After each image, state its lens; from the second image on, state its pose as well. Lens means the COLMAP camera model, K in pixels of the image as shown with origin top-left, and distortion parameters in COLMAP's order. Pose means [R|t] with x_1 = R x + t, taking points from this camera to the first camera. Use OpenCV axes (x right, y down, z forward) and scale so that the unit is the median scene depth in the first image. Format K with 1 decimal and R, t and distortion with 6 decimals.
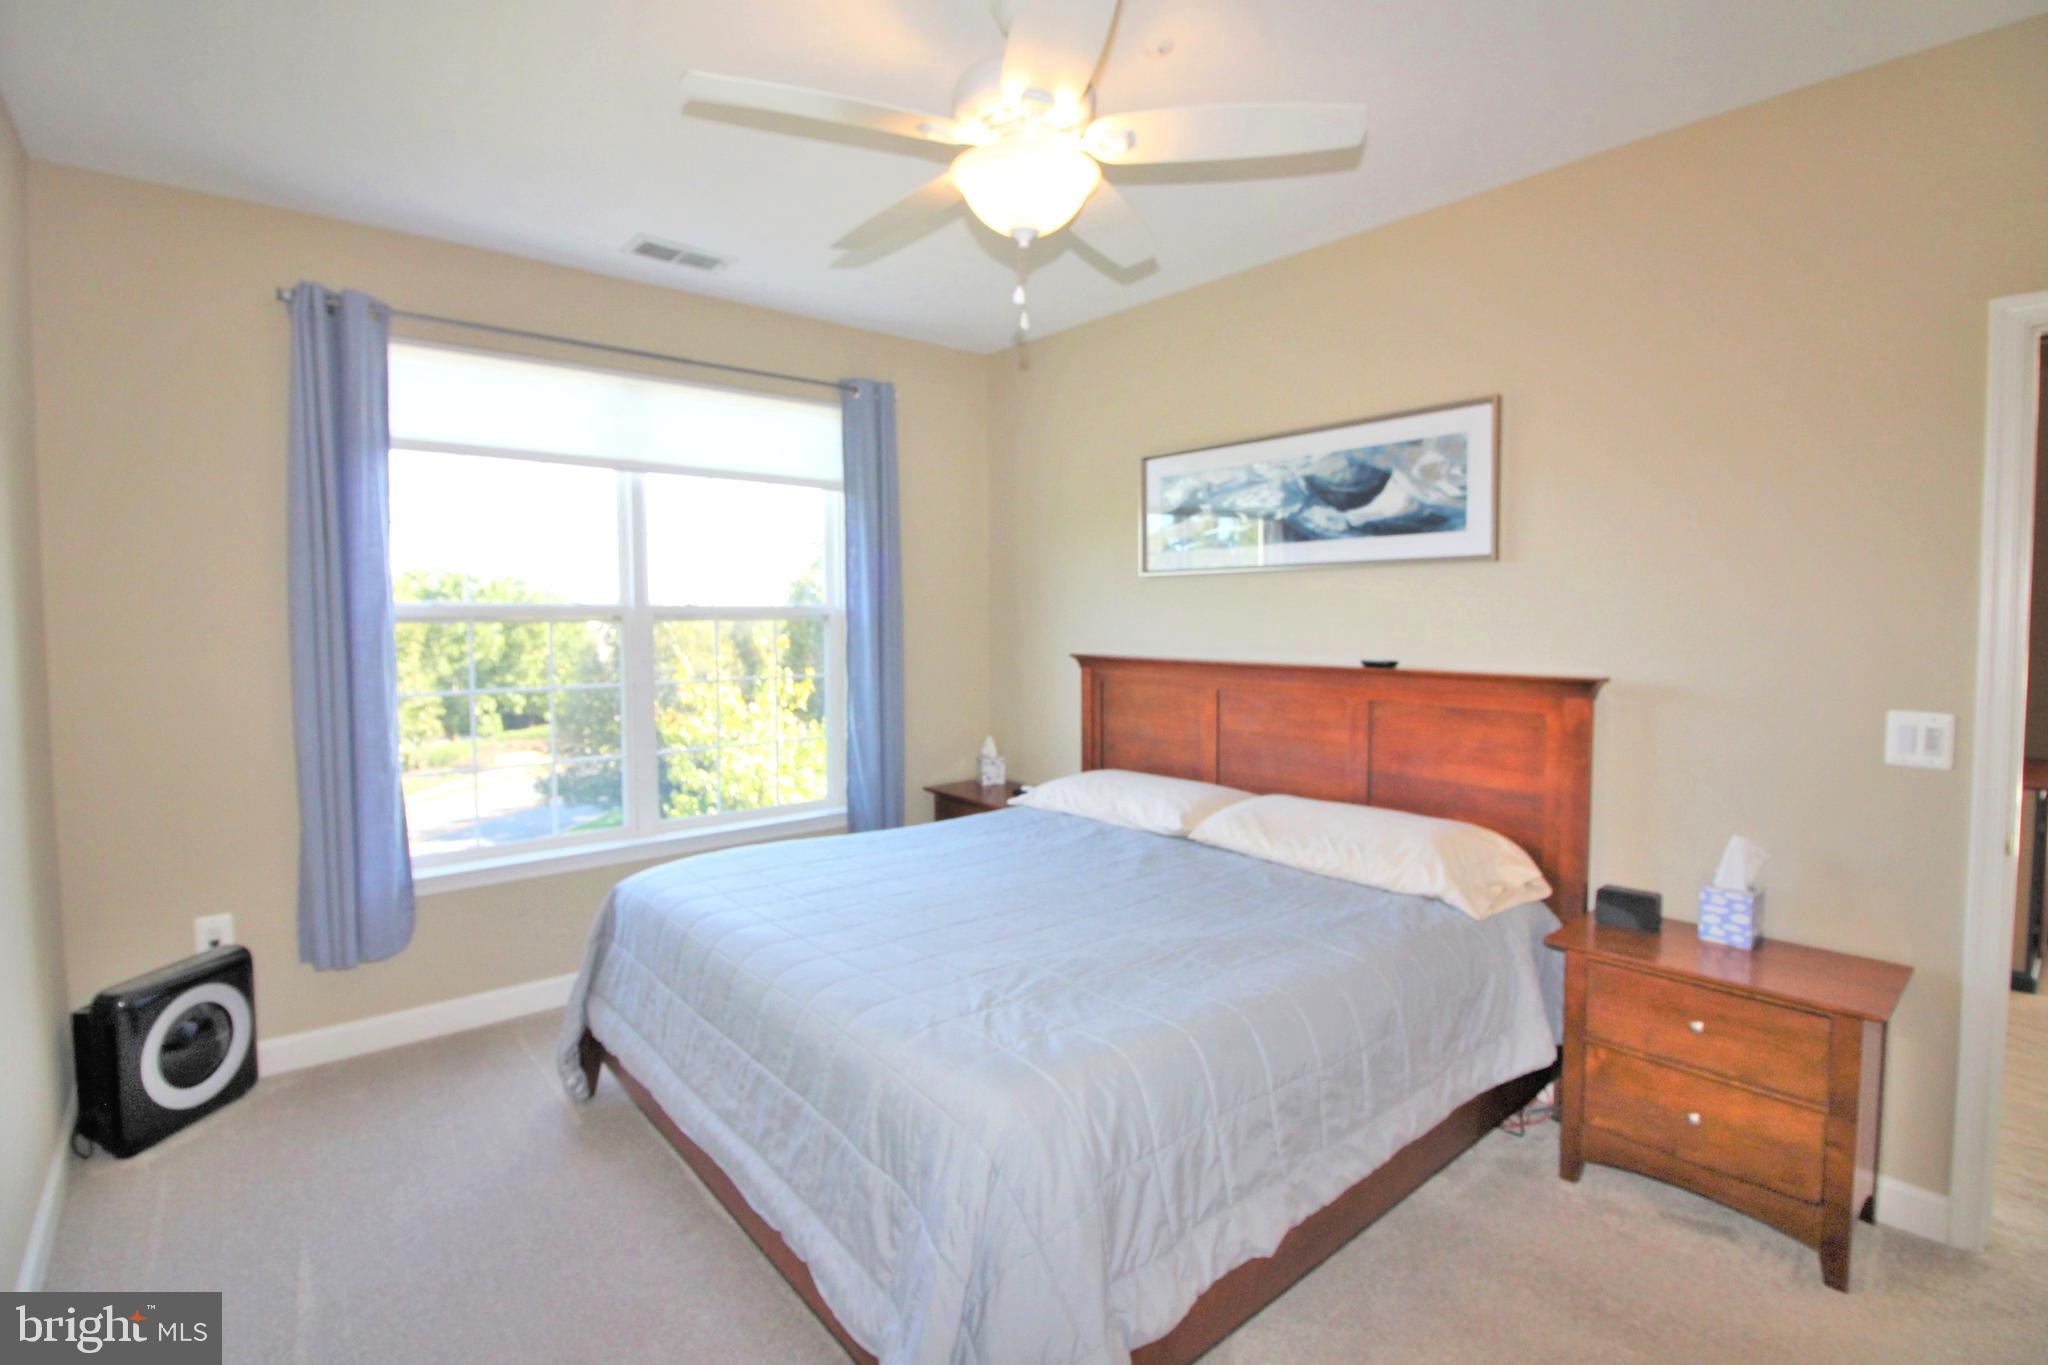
lens RADIAL K [[963.4, 0, 1018.8], [0, 963.4, 671.6], [0, 0, 1]] dist [0.001551, -0.014917]
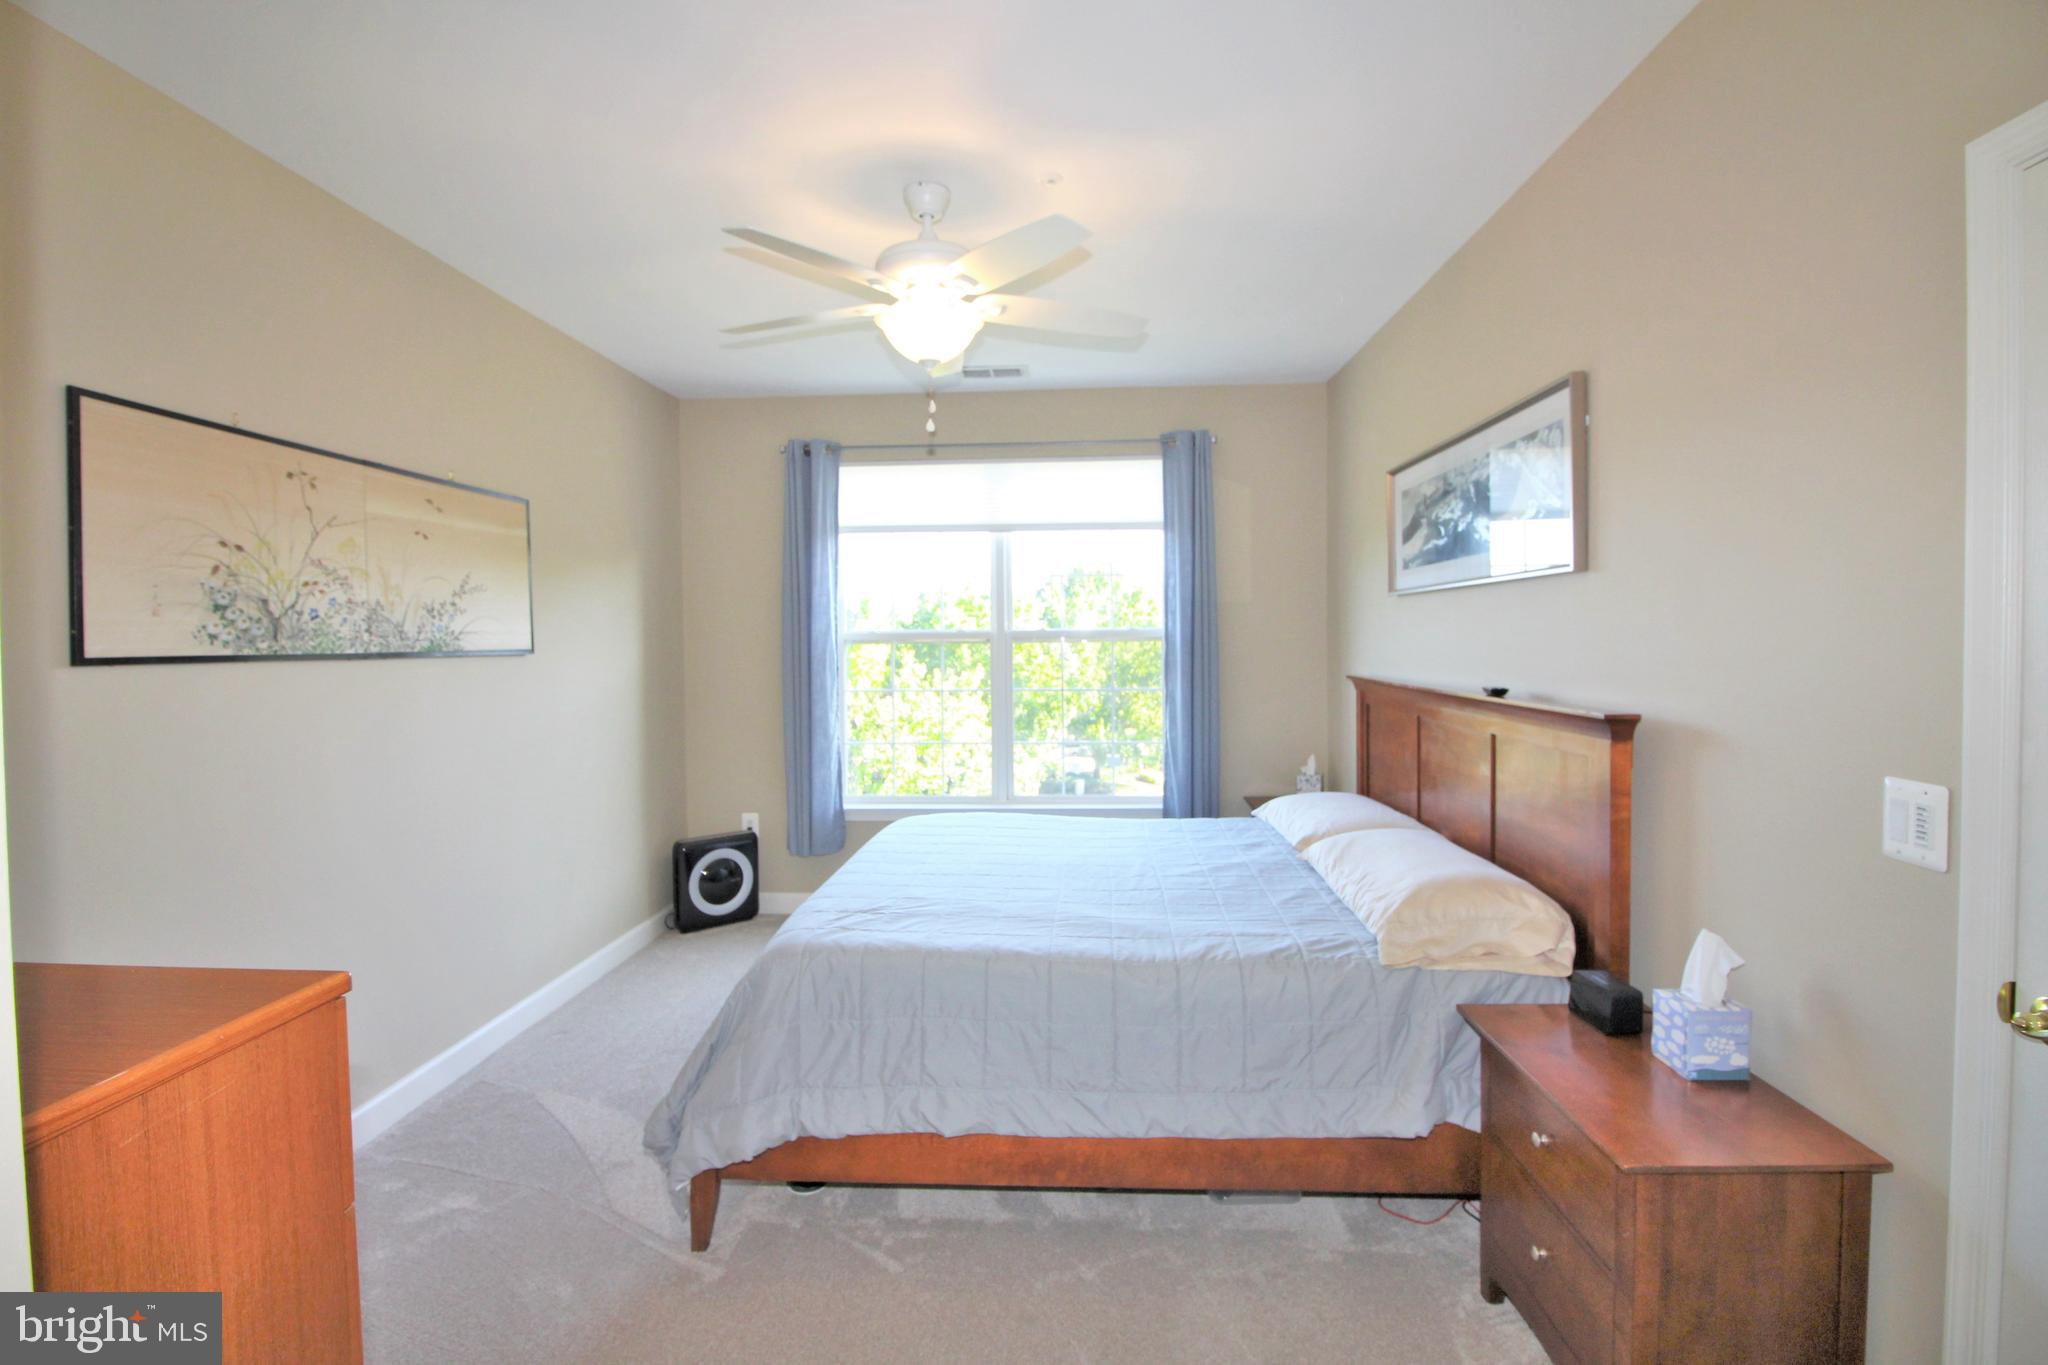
lens RADIAL K [[963.4, 0, 1018.8], [0, 963.4, 671.6], [0, 0, 1]] dist [0.001551, -0.014917]
pose [[0.726262, 0.021622, -0.687078, 0.667113], [-0.036585, 0.999304, -0.007224, -0.004171], [0.686443, 0.030384, 0.726548, 0.063131]]
